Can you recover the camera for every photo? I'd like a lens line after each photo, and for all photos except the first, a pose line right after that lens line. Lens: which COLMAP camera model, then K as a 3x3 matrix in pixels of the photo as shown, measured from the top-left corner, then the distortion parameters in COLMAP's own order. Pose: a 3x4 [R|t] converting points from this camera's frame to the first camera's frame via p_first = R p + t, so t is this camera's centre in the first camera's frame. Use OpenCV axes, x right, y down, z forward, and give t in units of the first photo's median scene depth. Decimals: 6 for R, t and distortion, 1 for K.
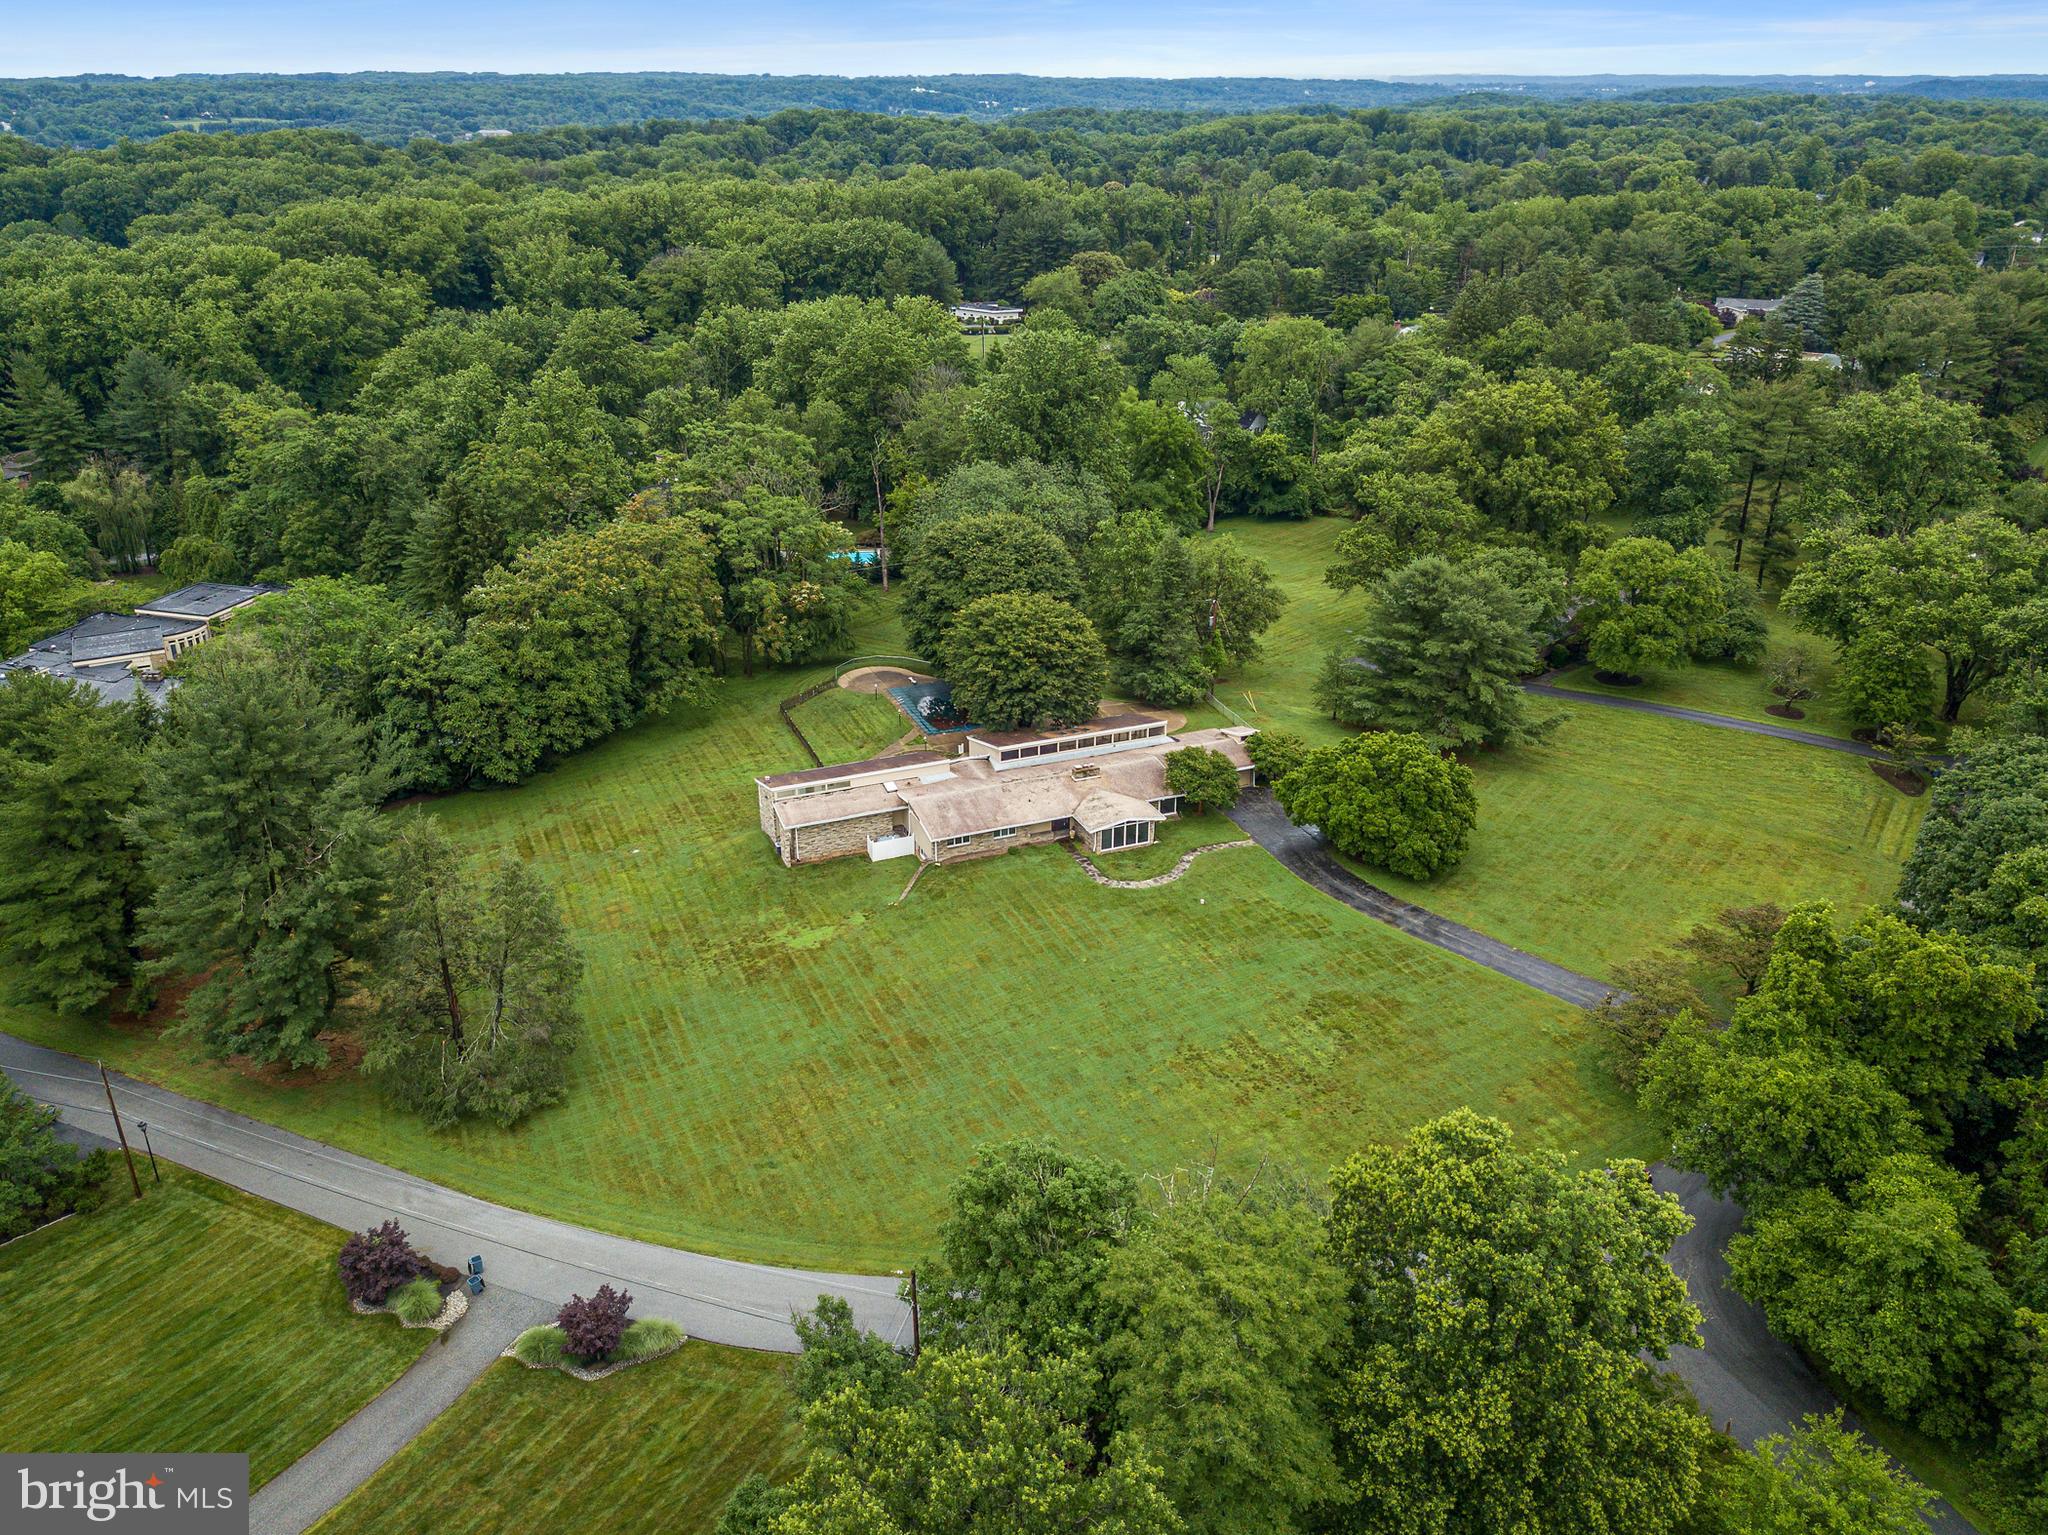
lens RADIAL K [[1560.1, 0, 1017.8], [0, 1560.1, 708.3], [0, 0, 1]] dist [0.002499, -0.000761]
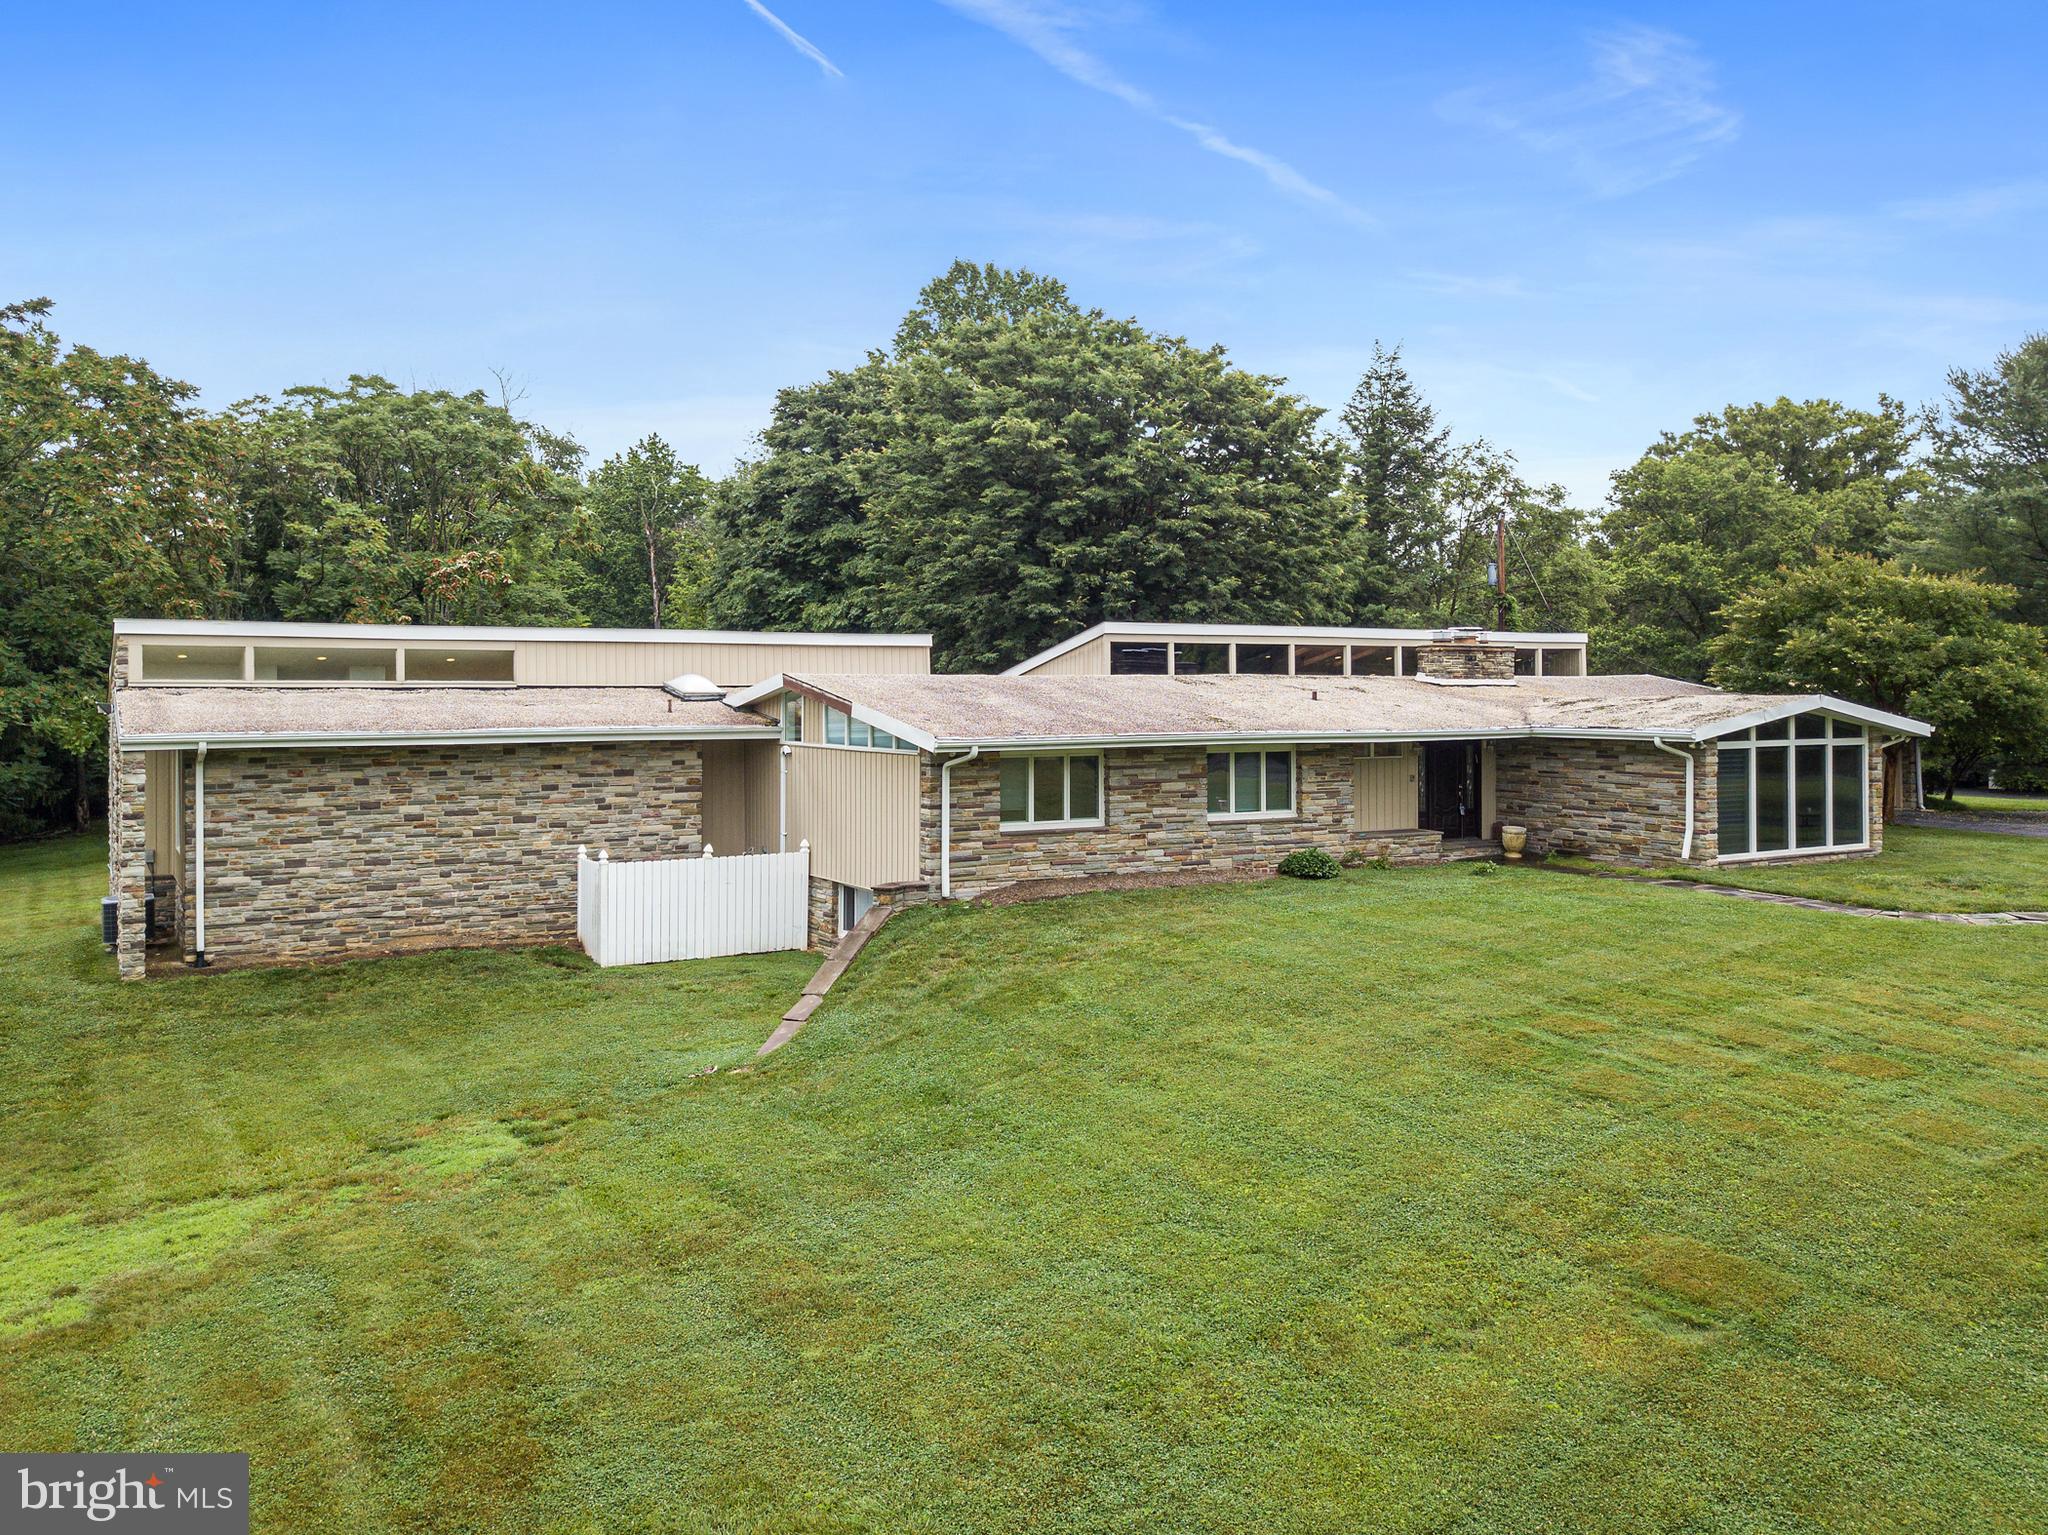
lens RADIAL K [[1597.4, 0, 1006.5], [0, 1597.4, 697.6], [0, 0, 1]] dist [0.007326, -0.003319]
pose [[0.990722, 0.000162, 0.135907, -0.069749], [0.048550, 0.933592, -0.355034, 0.141726], [-0.126939, 0.358338, 0.924922, 0.793748]]
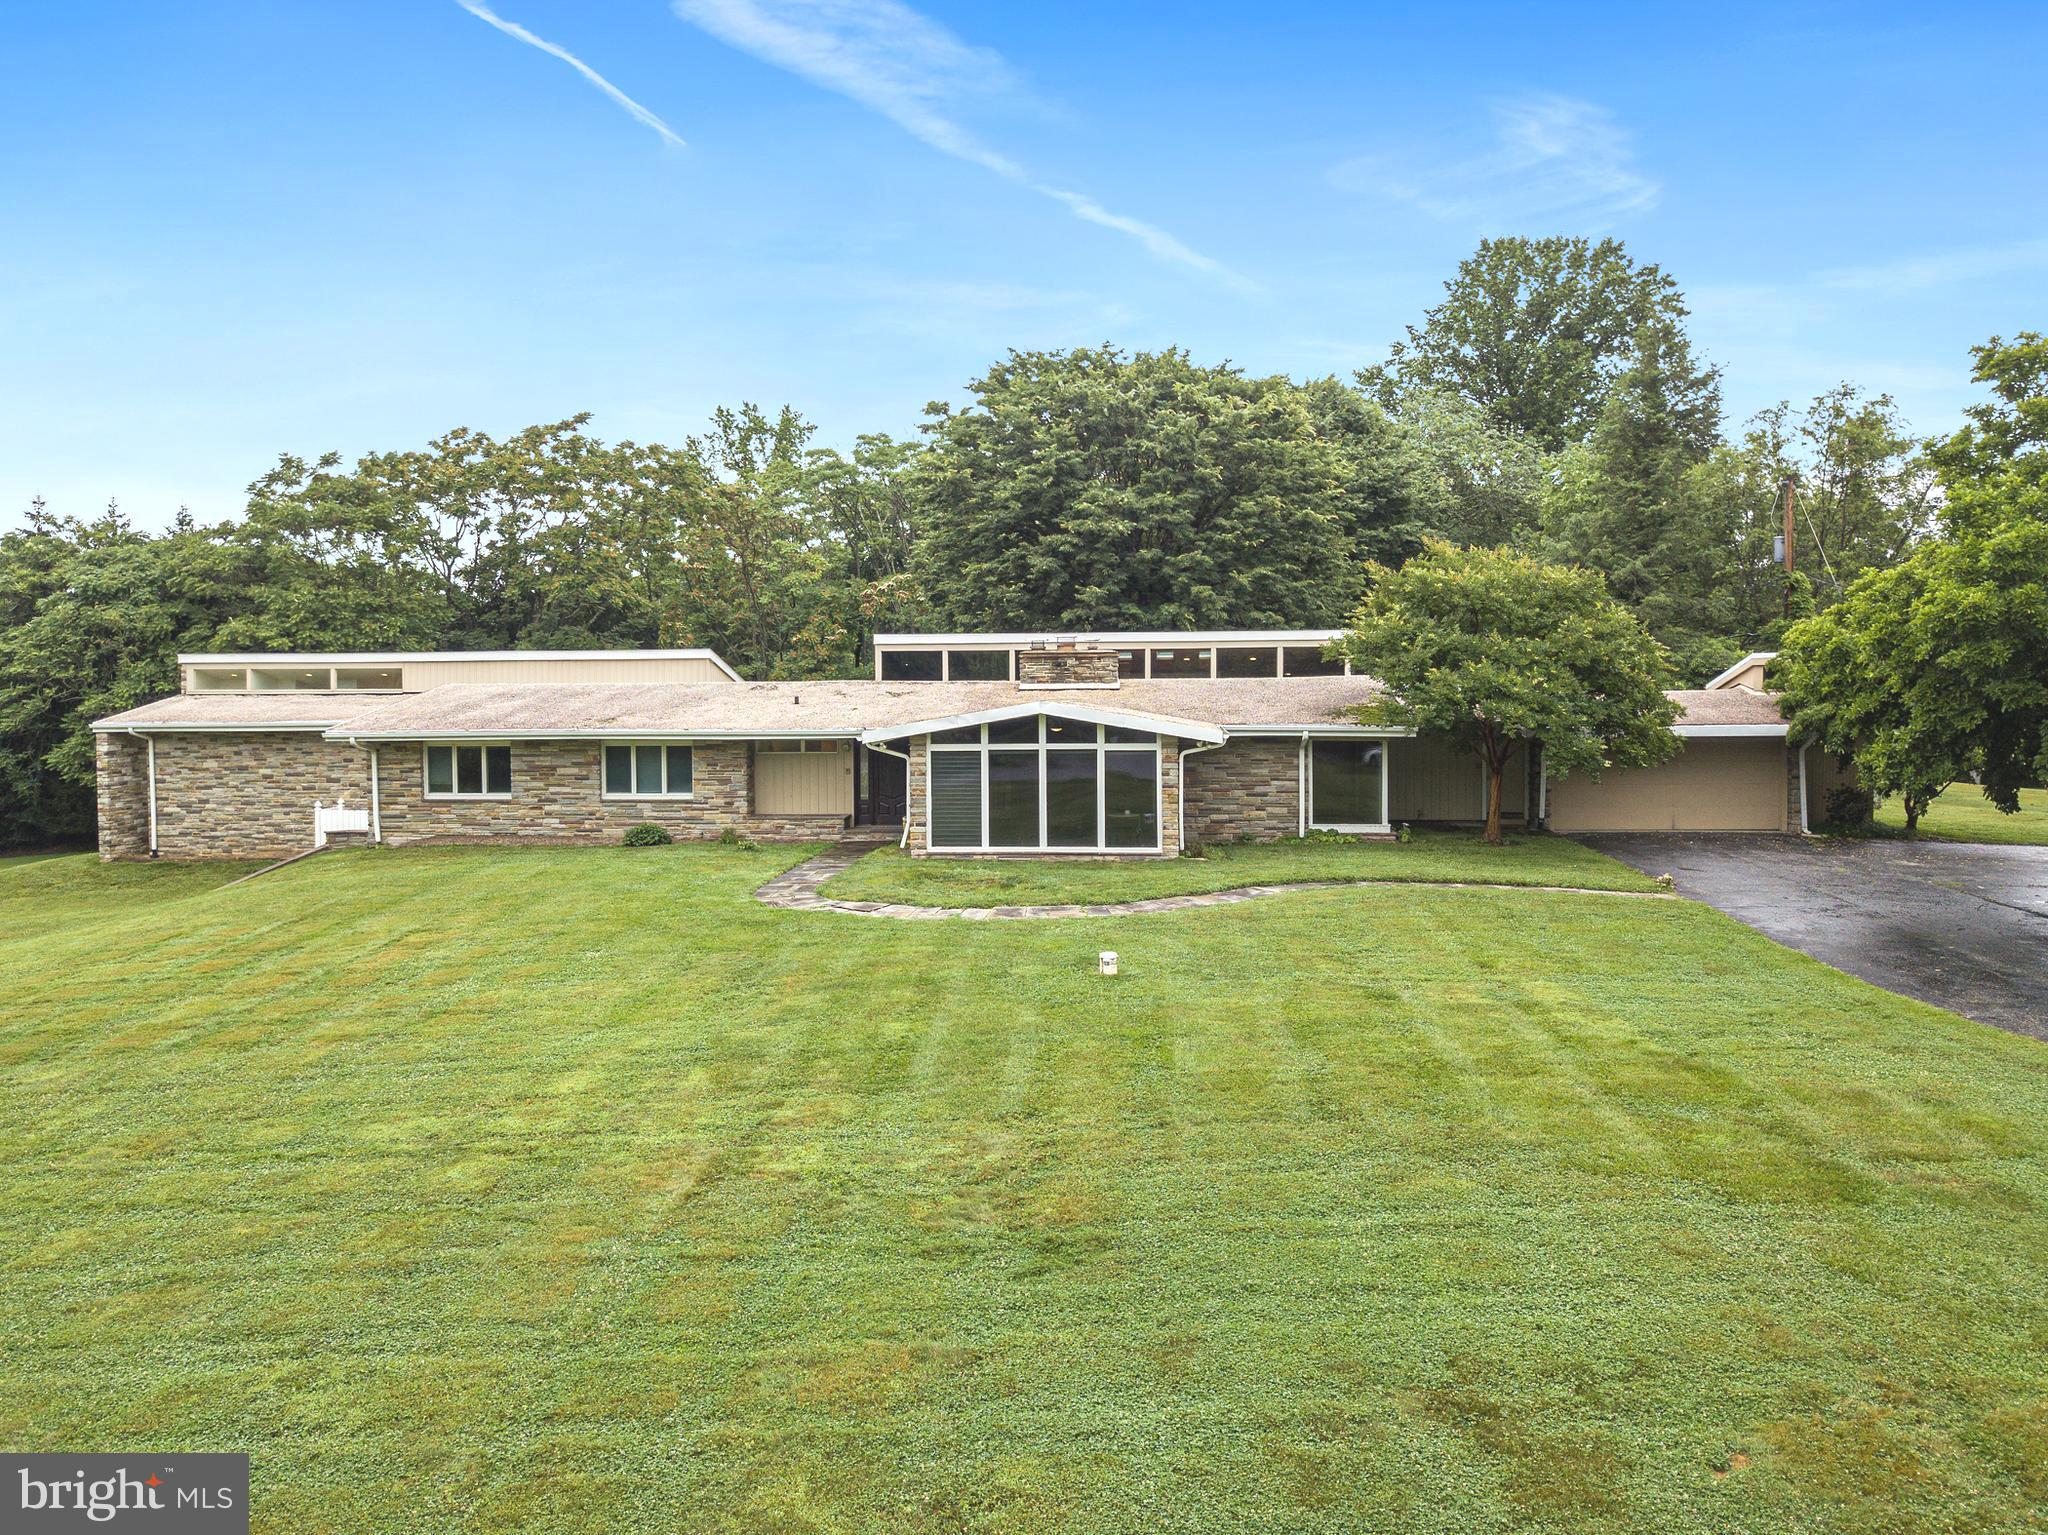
lens RADIAL K [[1537.4, 0, 1024.0], [0, 1537.4, 767.5], [0, 0, 1]] dist [0.002896, -0.003620]
pose [[0.889821, 0.022092, -0.455775, 0.166813], [-0.160956, 0.949823, -0.268198, 0.136906], [0.426980, 0.312007, 0.848728, 0.798217]]
